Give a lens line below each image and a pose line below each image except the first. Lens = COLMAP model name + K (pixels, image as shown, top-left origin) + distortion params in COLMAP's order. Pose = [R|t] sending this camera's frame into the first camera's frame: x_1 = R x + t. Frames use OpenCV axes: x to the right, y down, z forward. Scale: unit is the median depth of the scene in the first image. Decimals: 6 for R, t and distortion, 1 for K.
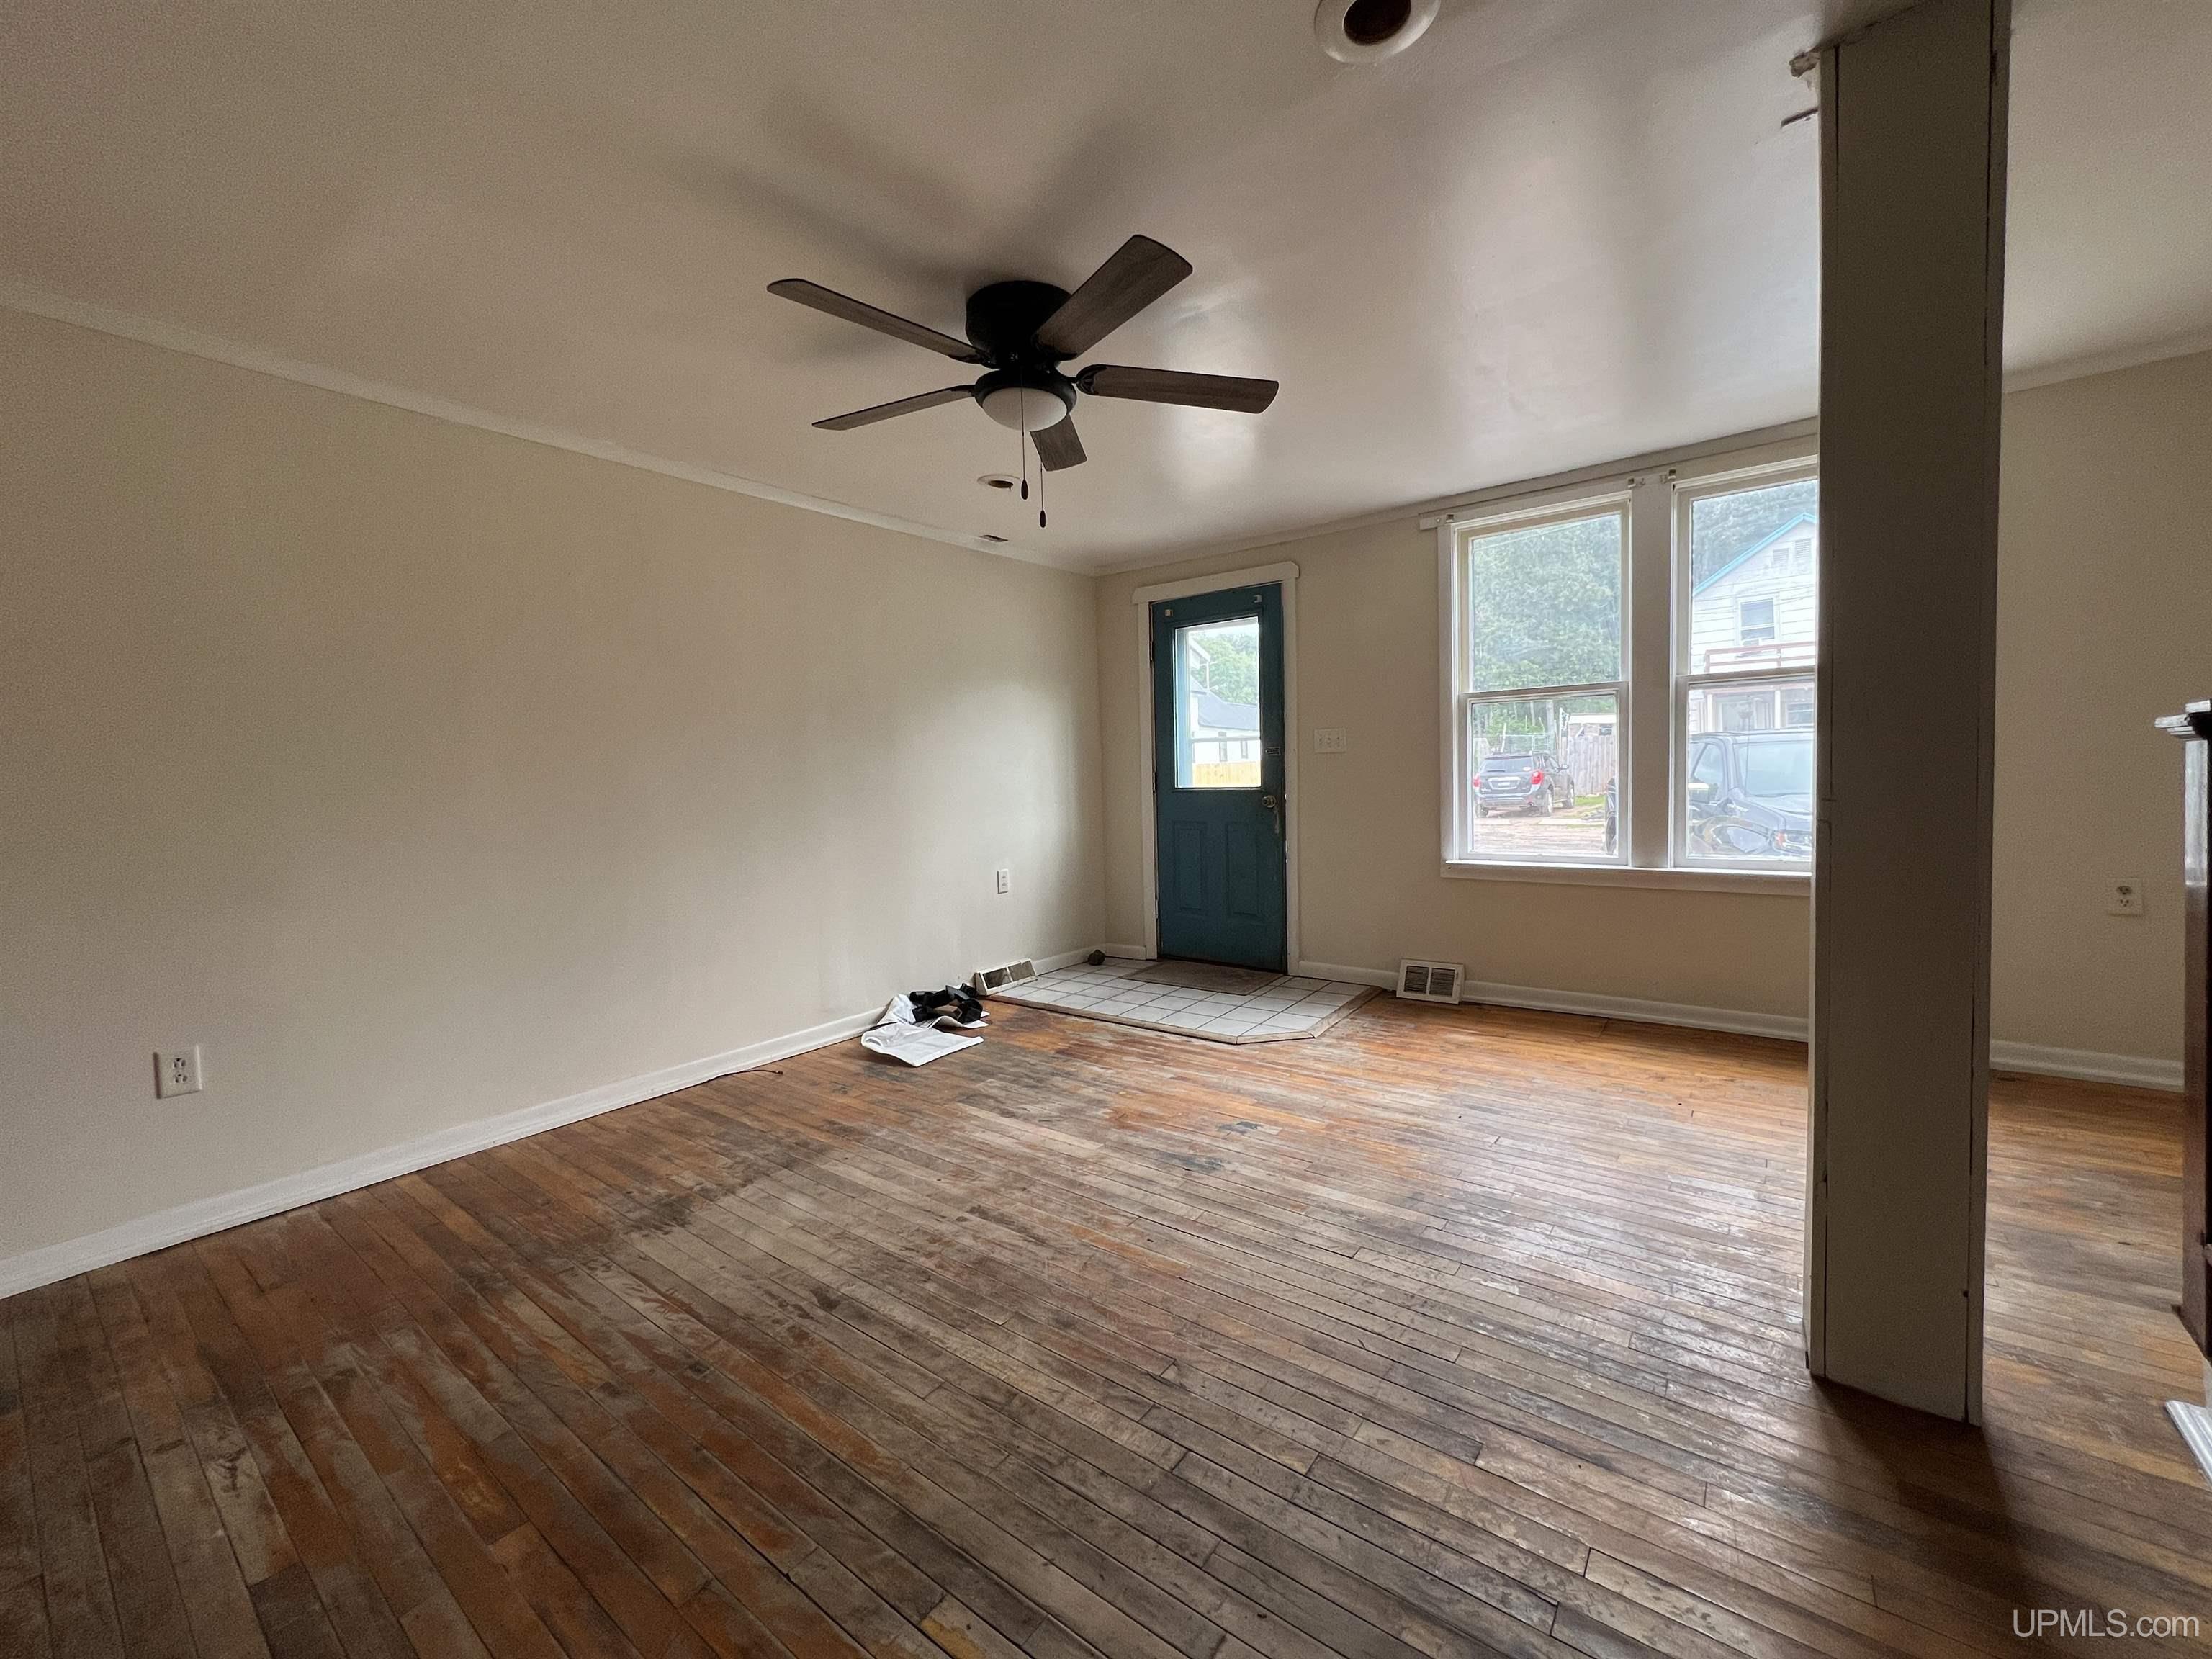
lens RADIAL K [[887.4, 0, 1112.7], [0, 887.4, 822.6], [0, 0, 1]] dist [-0.000541, 0.000082]
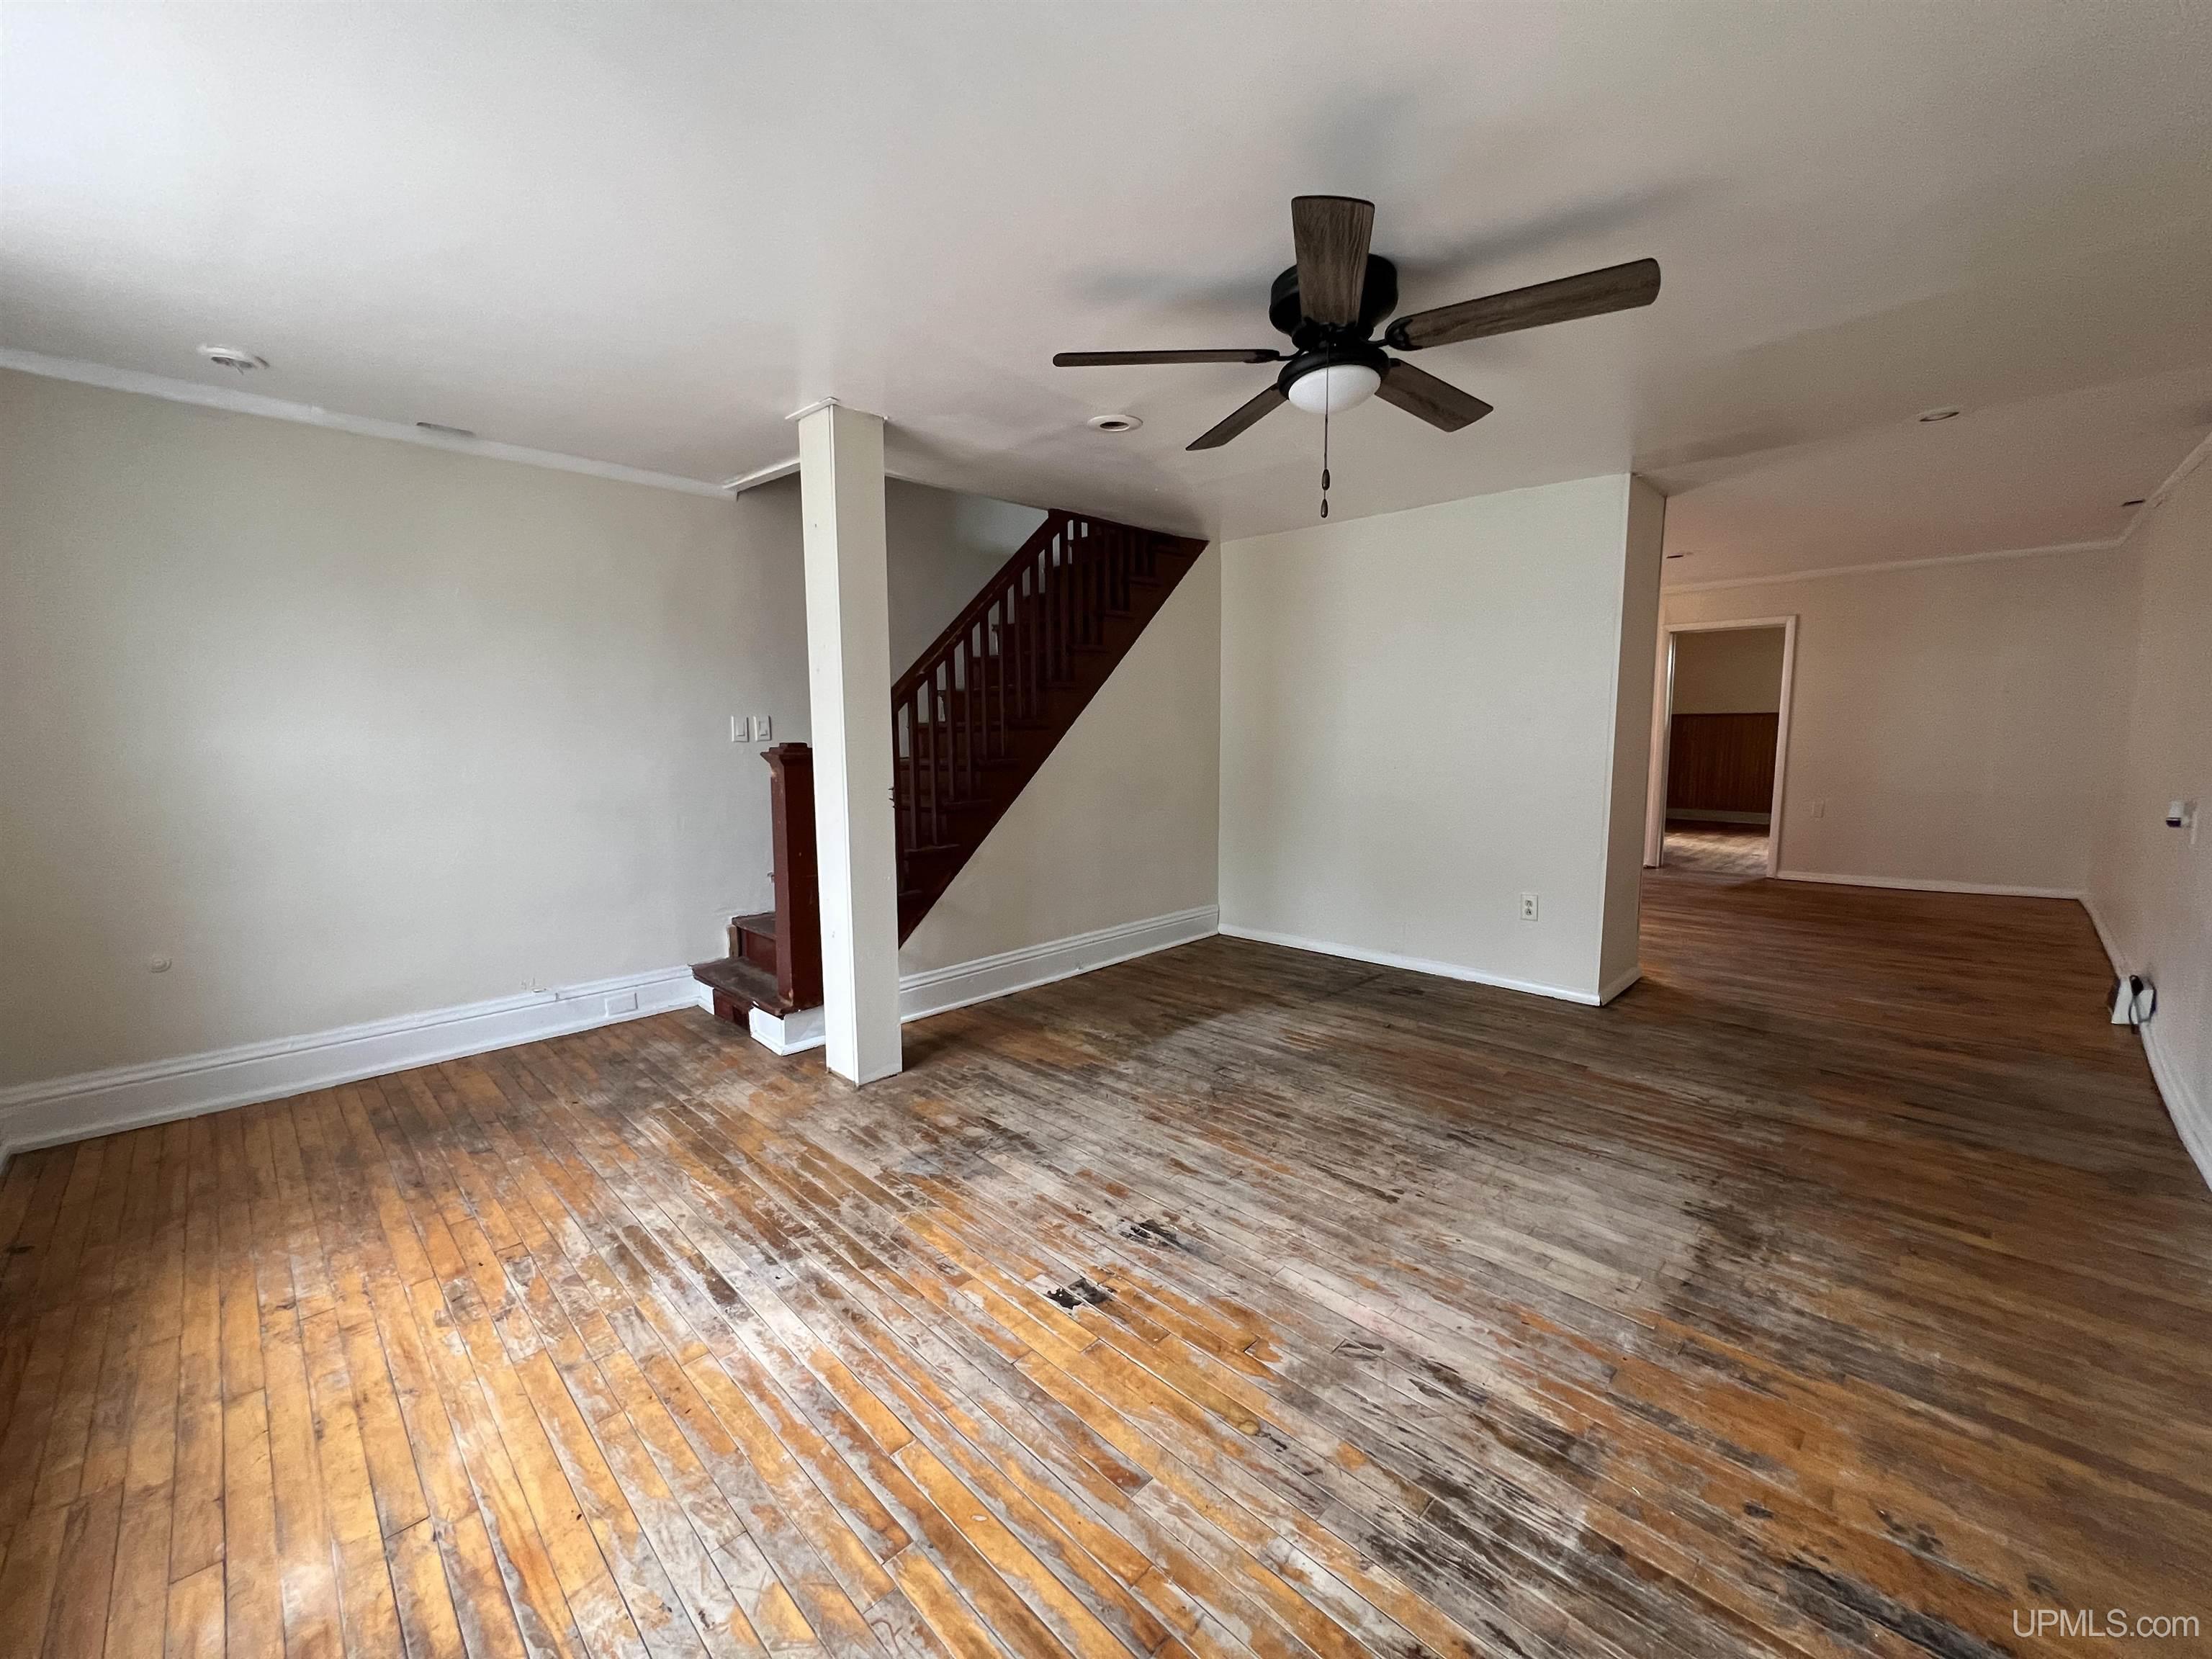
lens RADIAL K [[887.4, 0, 1114.6], [0, 887.4, 819.2], [0, 0, 1]] dist [-0.000541, 0.000082]
pose [[-0.990883, 0.022374, 0.132857, 0.014720], [0.043269, 0.986723, 0.156541, -0.157797], [-0.127590, 0.160863, -0.978695, 1.823506]]
